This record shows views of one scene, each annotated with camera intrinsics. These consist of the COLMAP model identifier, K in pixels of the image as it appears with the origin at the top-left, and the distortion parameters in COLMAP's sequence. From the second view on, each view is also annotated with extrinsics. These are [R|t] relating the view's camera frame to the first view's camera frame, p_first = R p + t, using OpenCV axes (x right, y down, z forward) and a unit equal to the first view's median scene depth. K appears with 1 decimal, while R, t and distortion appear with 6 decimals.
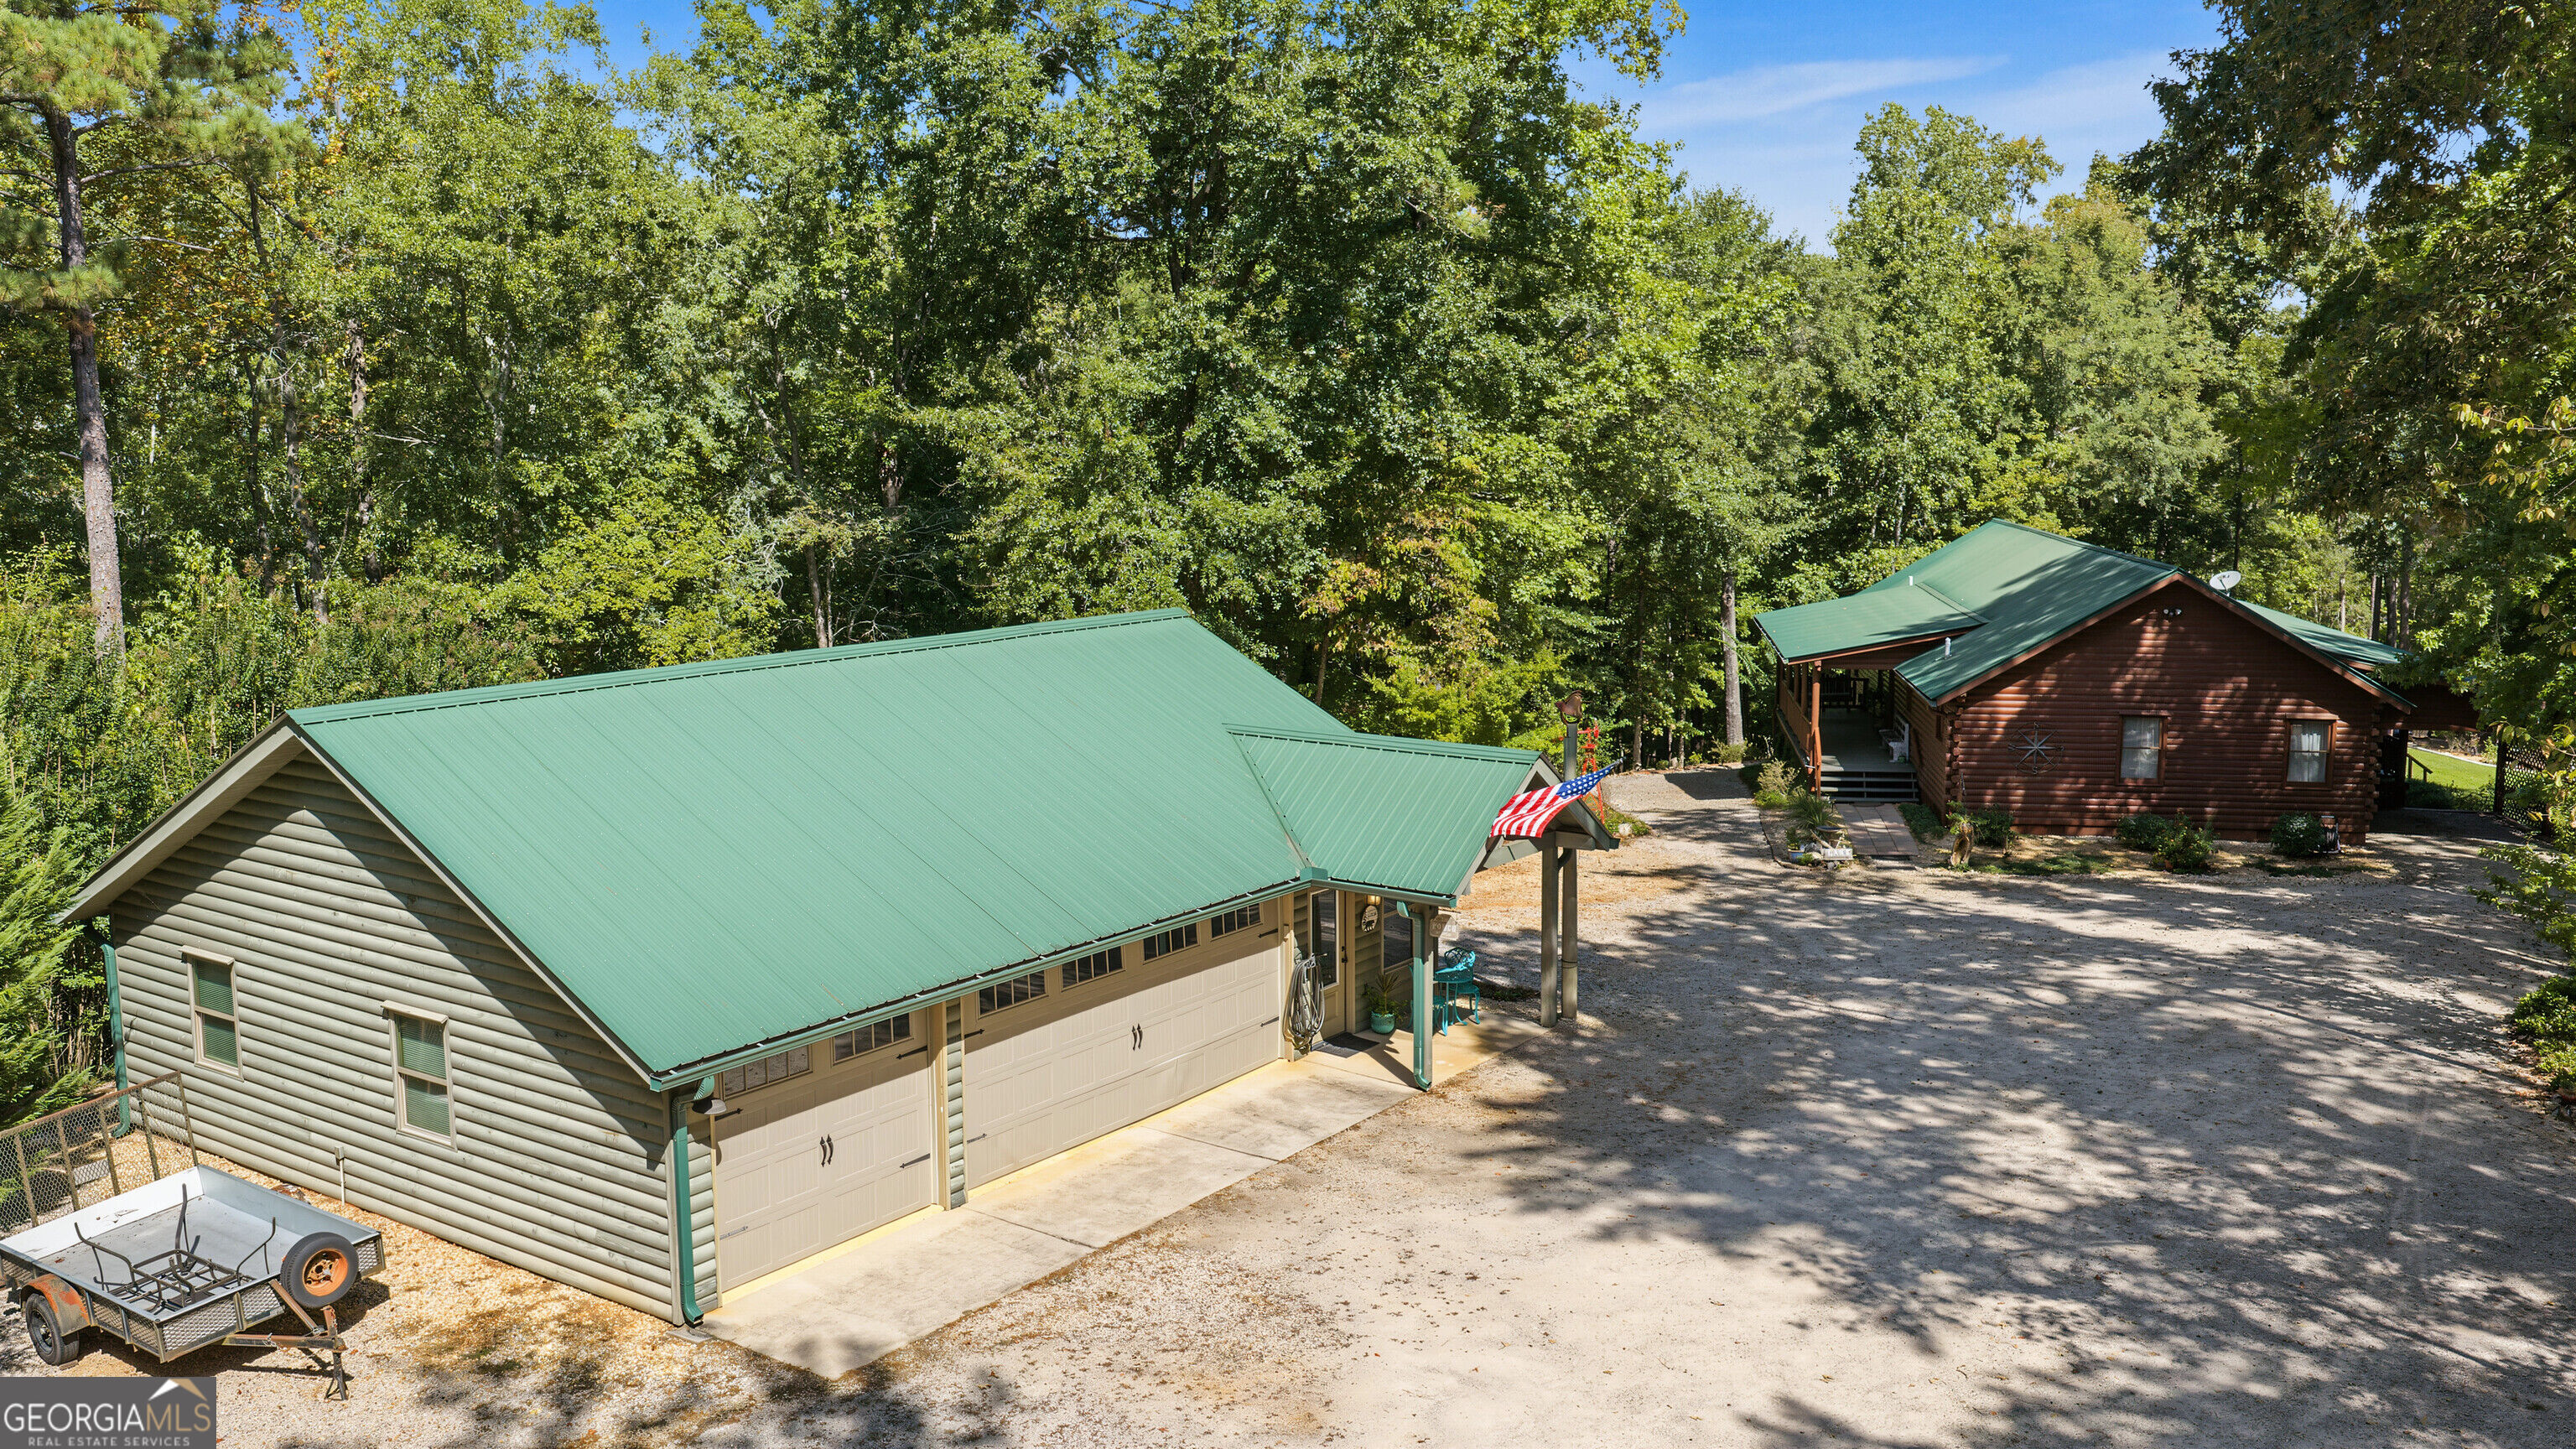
lens RADIAL K [[2113.0, 0, 1291.3], [0, 2113.0, 731.0], [0, 0, 1]] dist [0.010926, -0.007606]
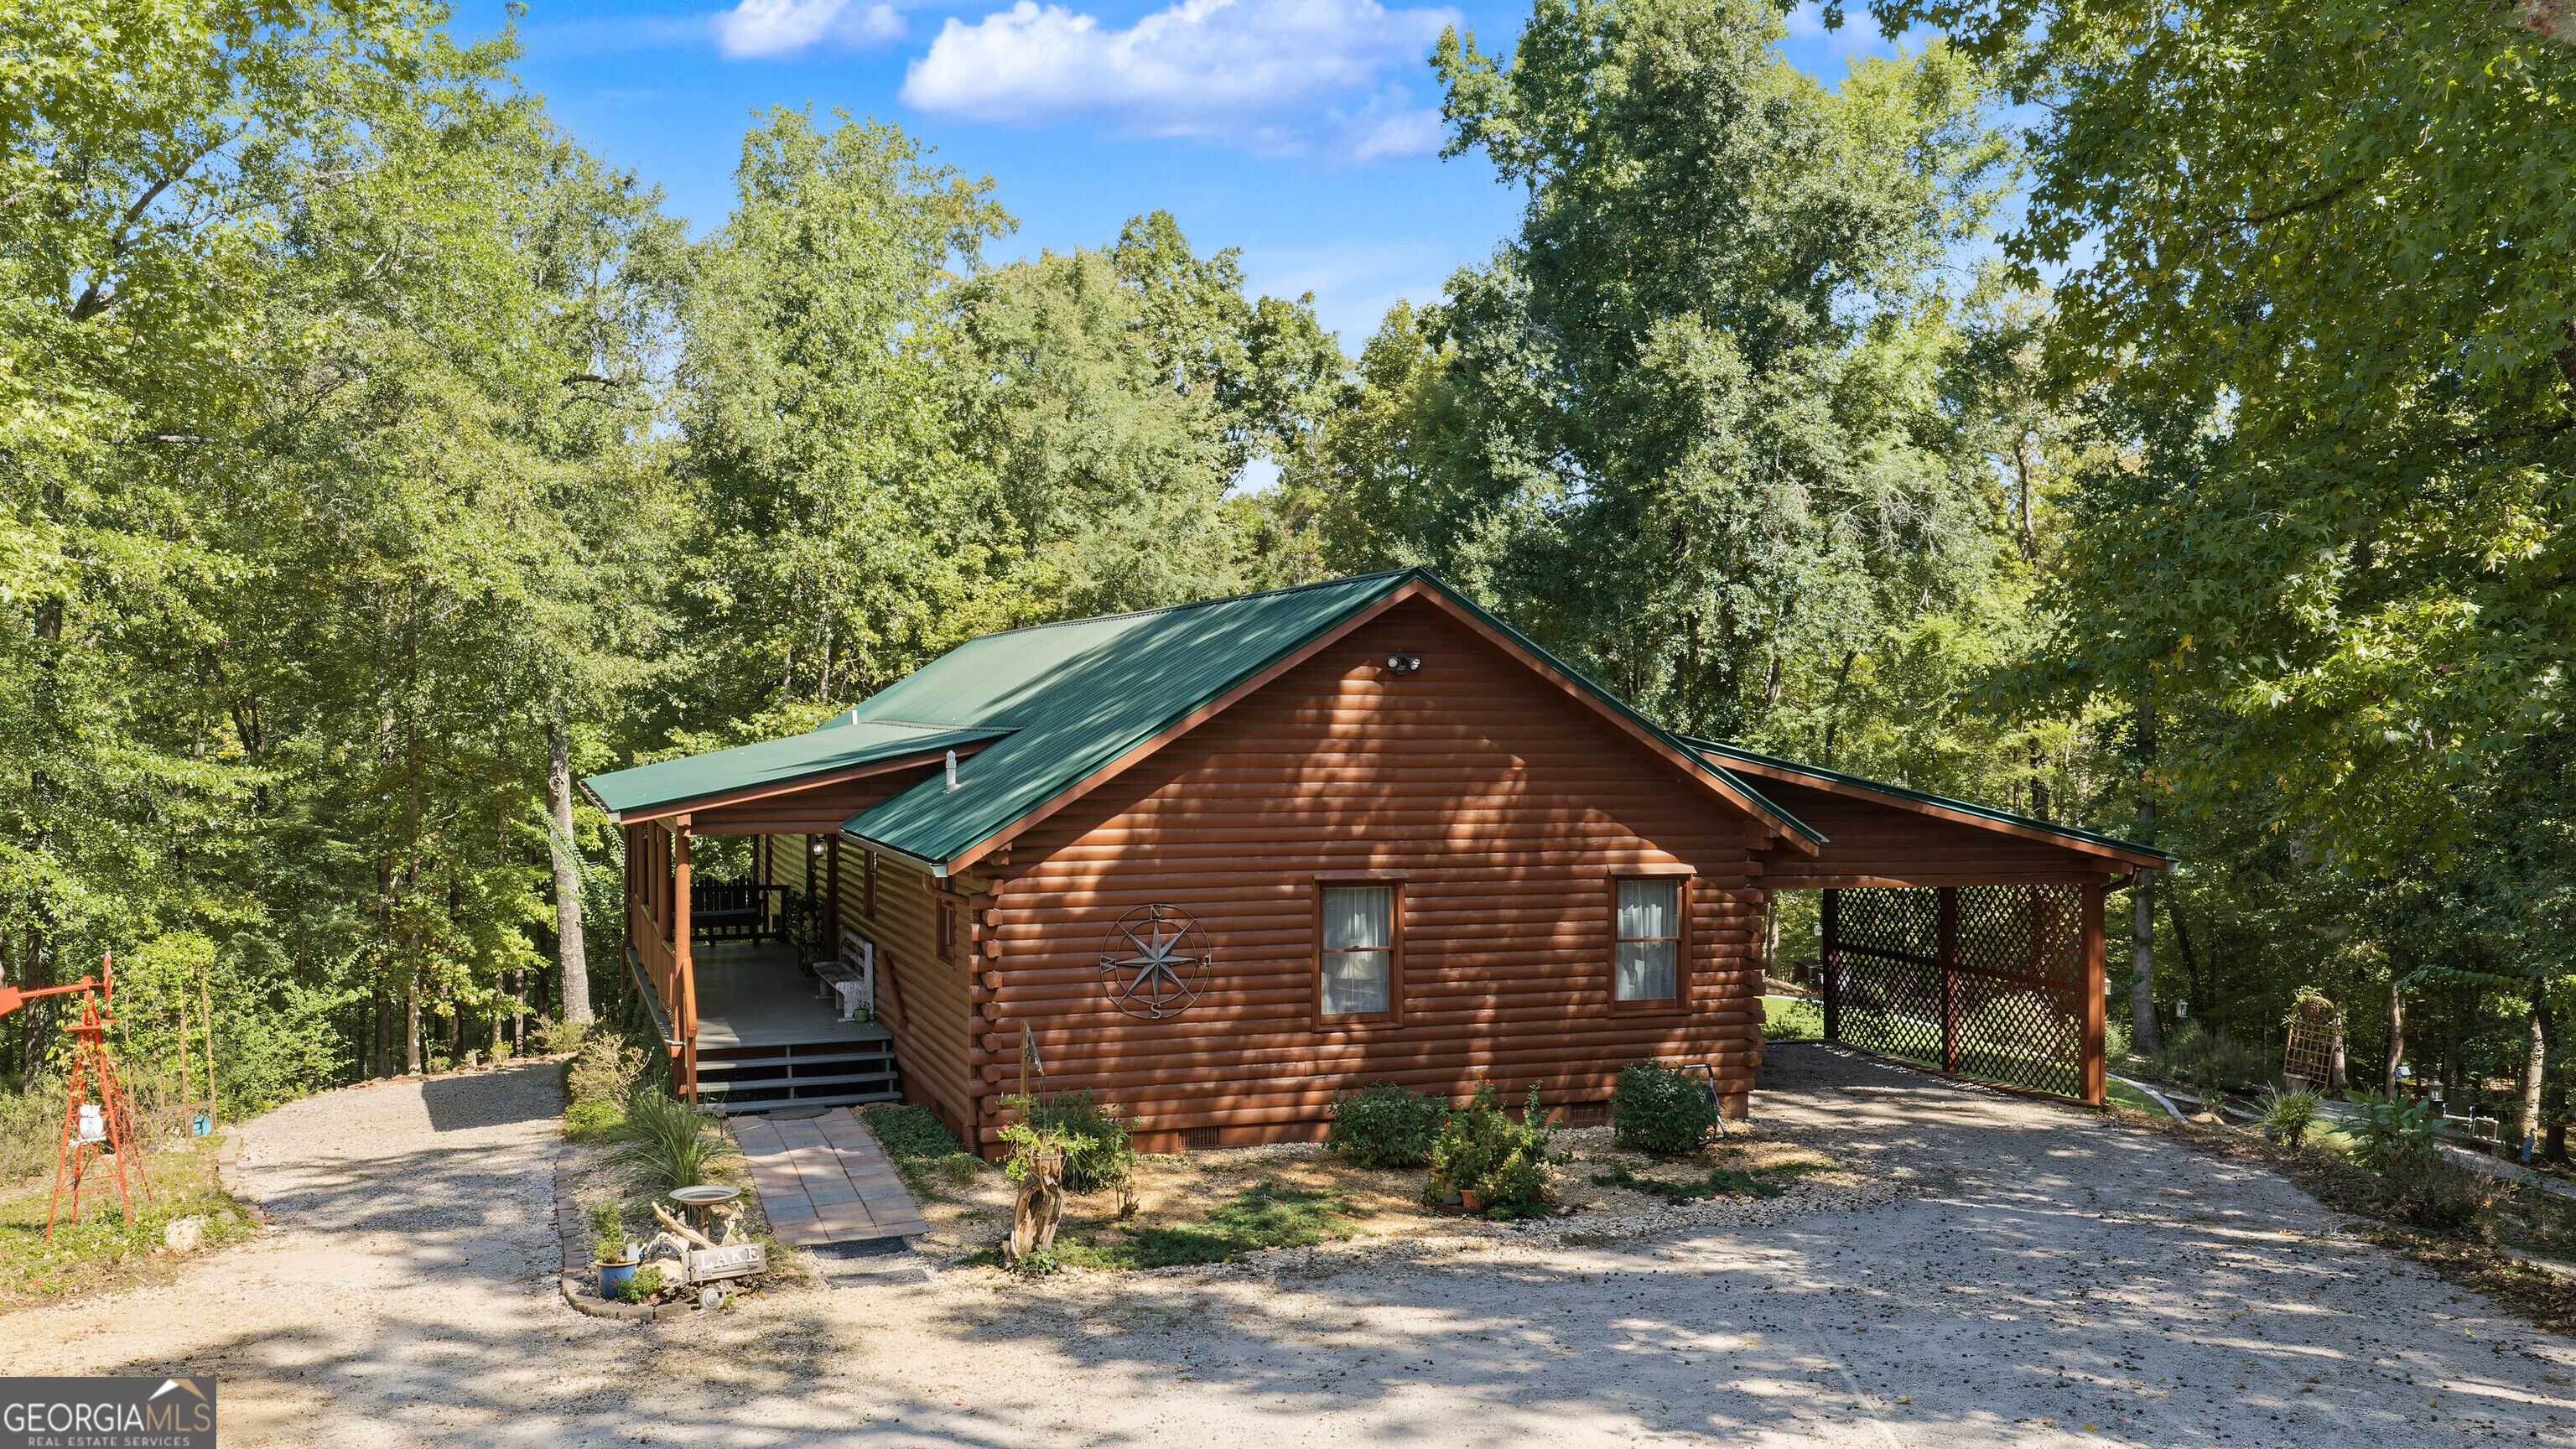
lens RADIAL K [[2113.0, 0, 1291.3], [0, 2113.0, 731.0], [0, 0, 1]] dist [0.010926, -0.007606]
pose [[0.876116, 0.000543, 0.482100, 0.096576], [0.064513, 0.990873, -0.118355, 0.009019], [-0.477765, 0.134795, 0.868085, 0.359051]]
